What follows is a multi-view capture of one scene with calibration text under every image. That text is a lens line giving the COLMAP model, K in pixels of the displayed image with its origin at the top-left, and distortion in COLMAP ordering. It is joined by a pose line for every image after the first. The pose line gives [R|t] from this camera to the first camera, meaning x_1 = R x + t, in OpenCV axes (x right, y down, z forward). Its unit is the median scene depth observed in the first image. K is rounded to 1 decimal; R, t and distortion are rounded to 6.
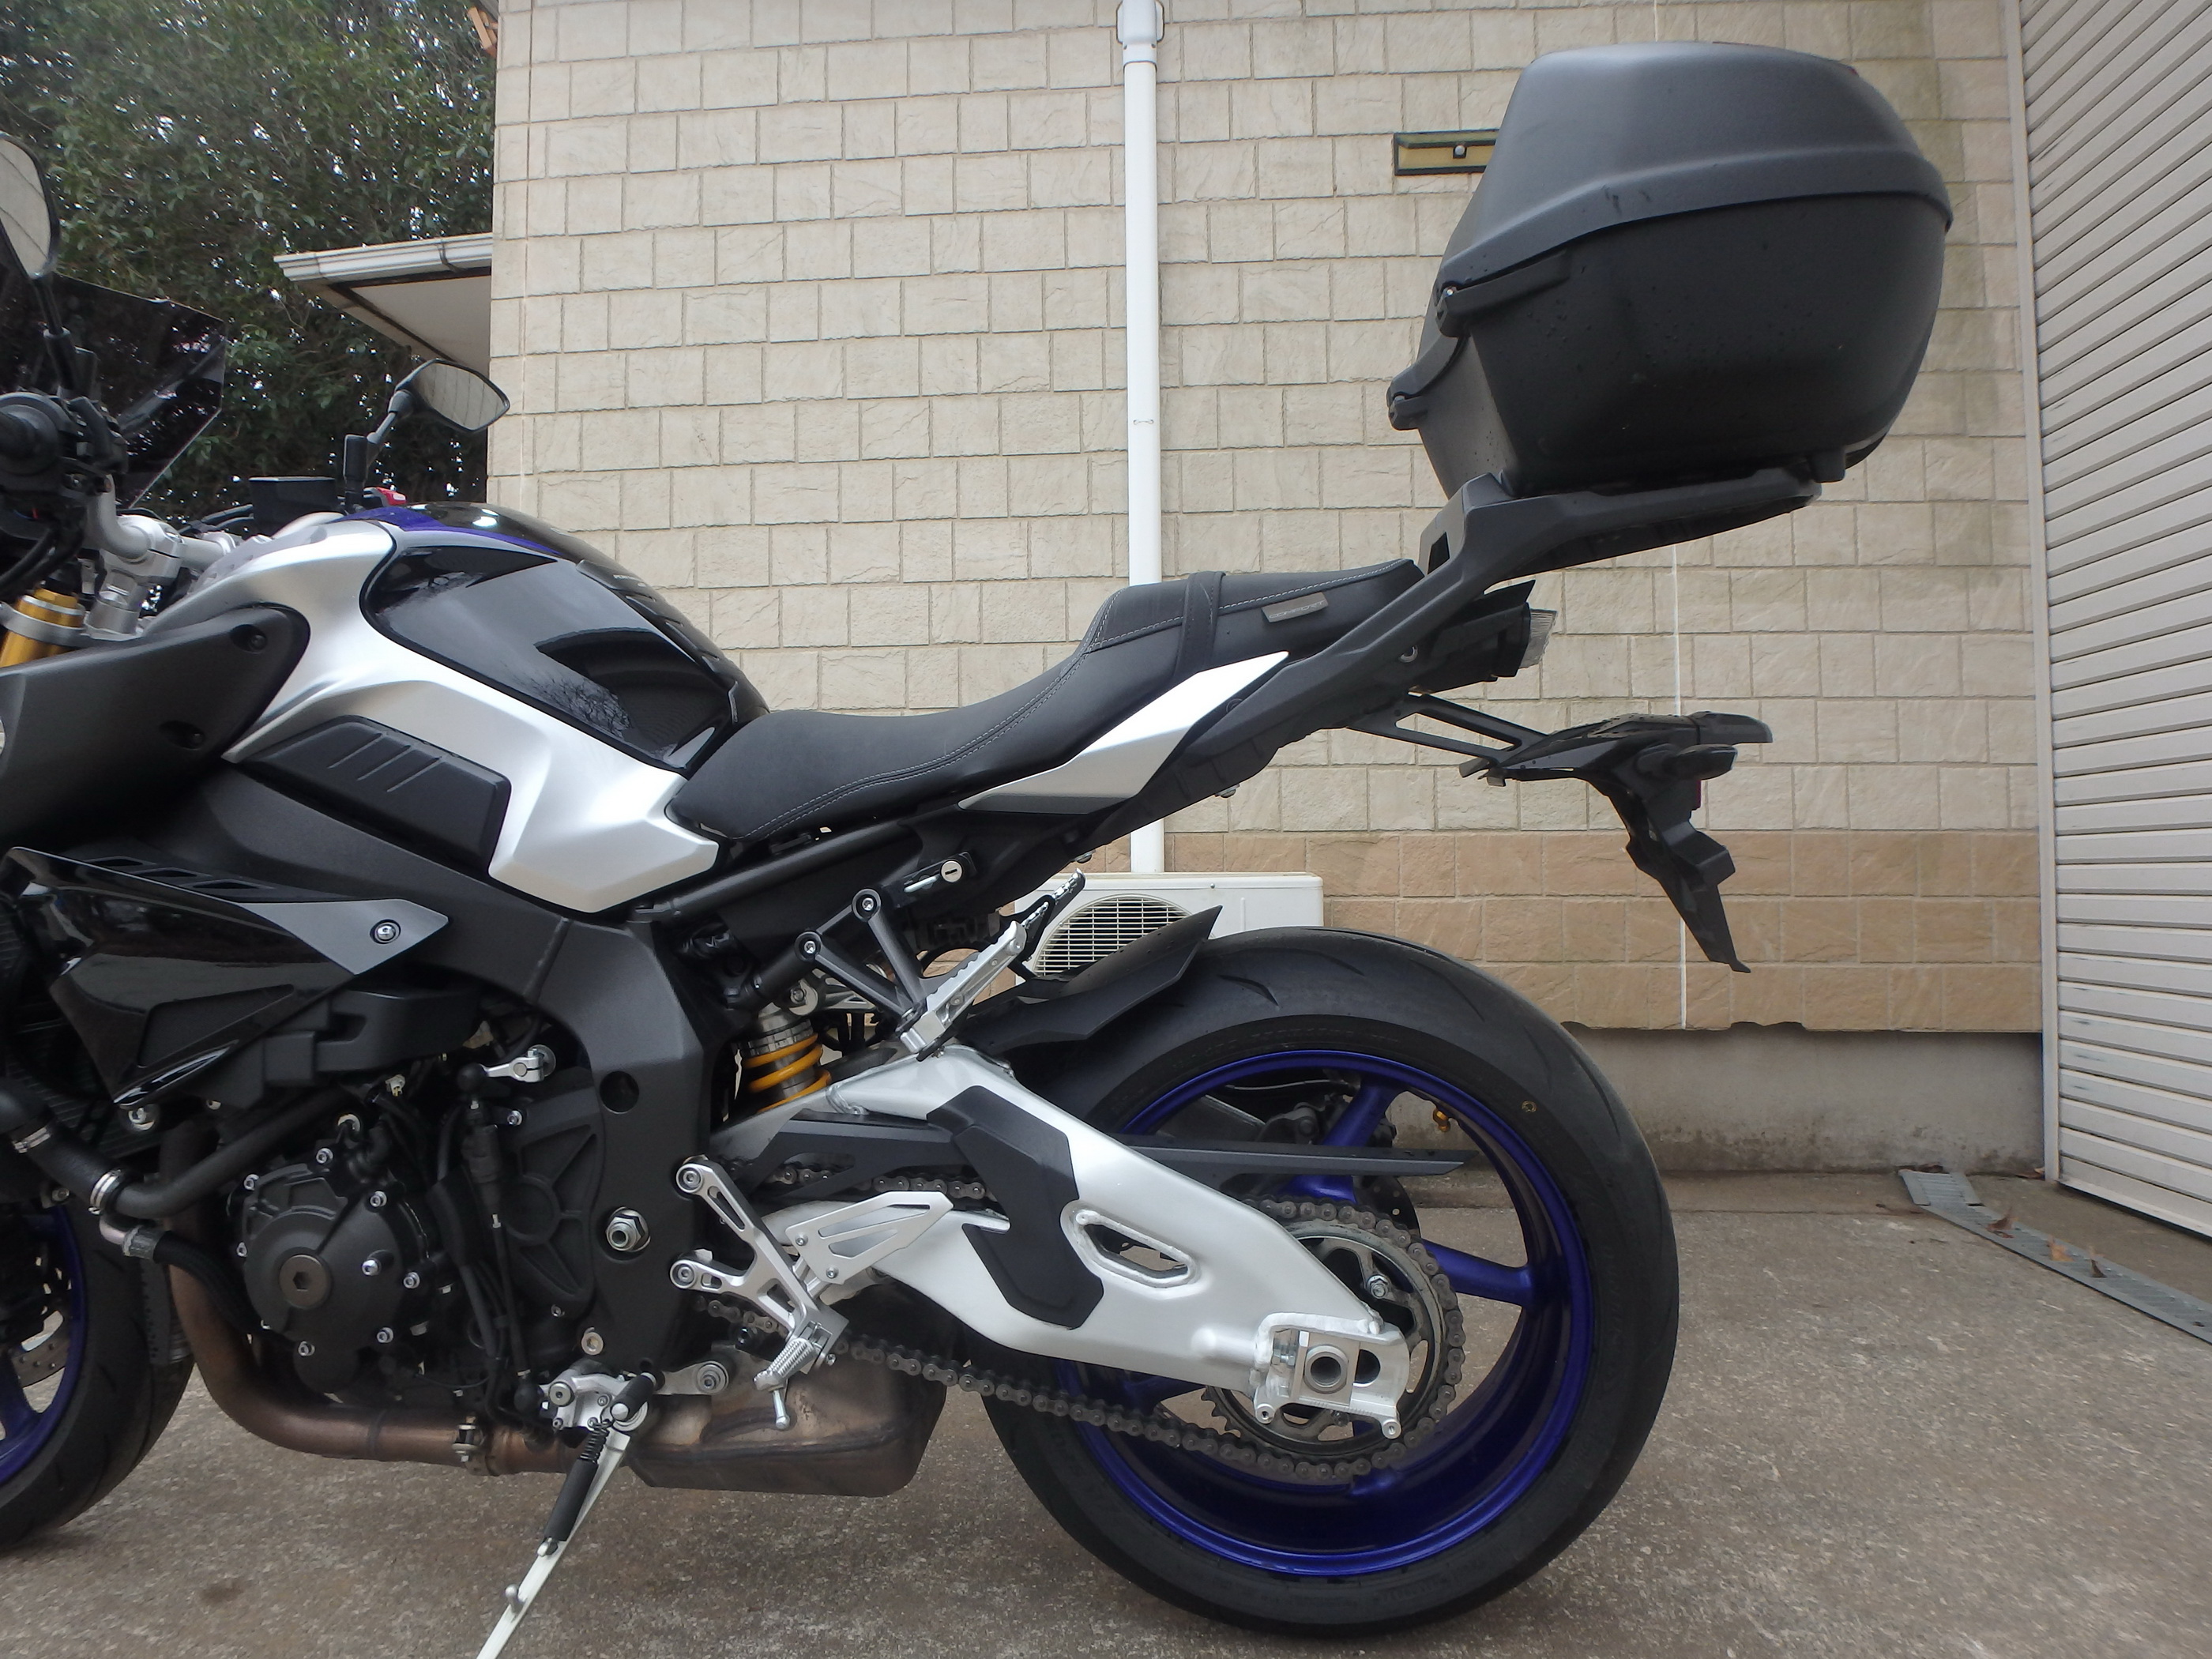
lens RADIAL K [[1373.2, 0, 1104.6], [0, 1373.2, 801.1], [0, 0, 1]] dist [-0.037247, 0.011514]
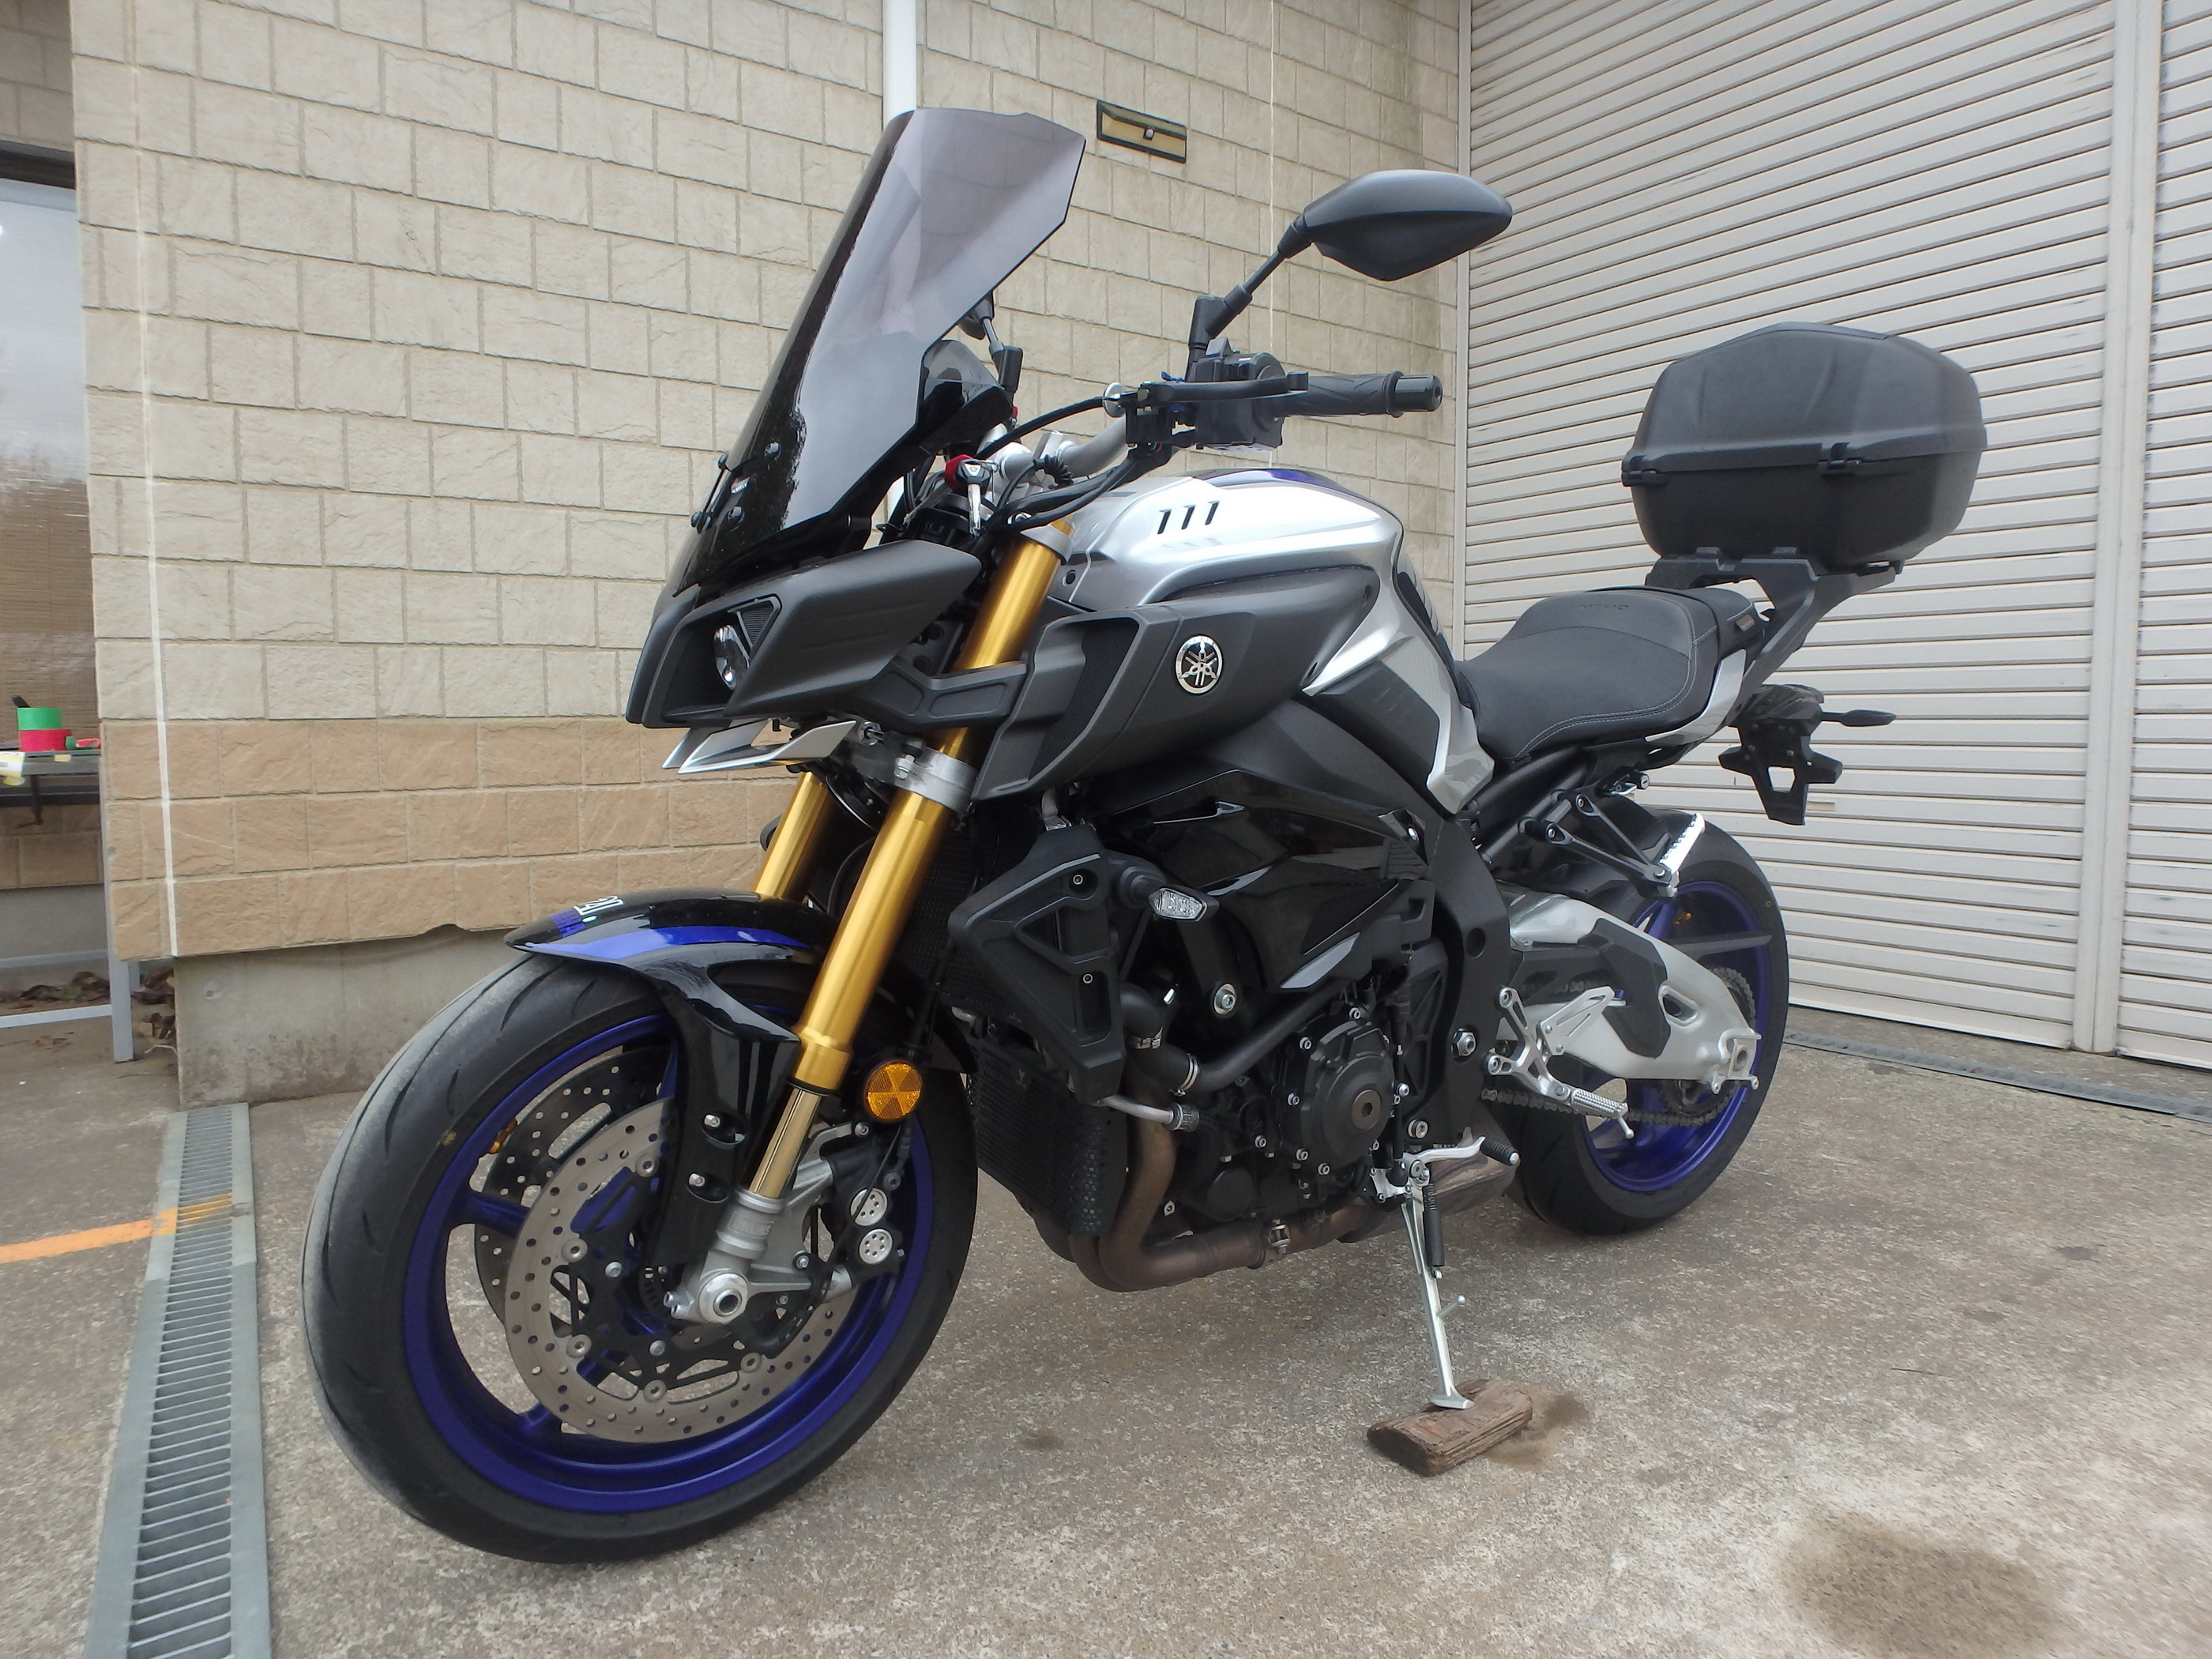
lens RADIAL K [[1373.2, 0, 1118.4], [0, 1373.2, 807.4], [0, 0, 1]] dist [-0.037247, 0.011514]
pose [[0.776095, -0.033227, 0.629740, -0.525914], [-0.034771, 0.994837, 0.095342, -0.013969], [-0.629657, -0.095891, 0.770932, 0.062107]]
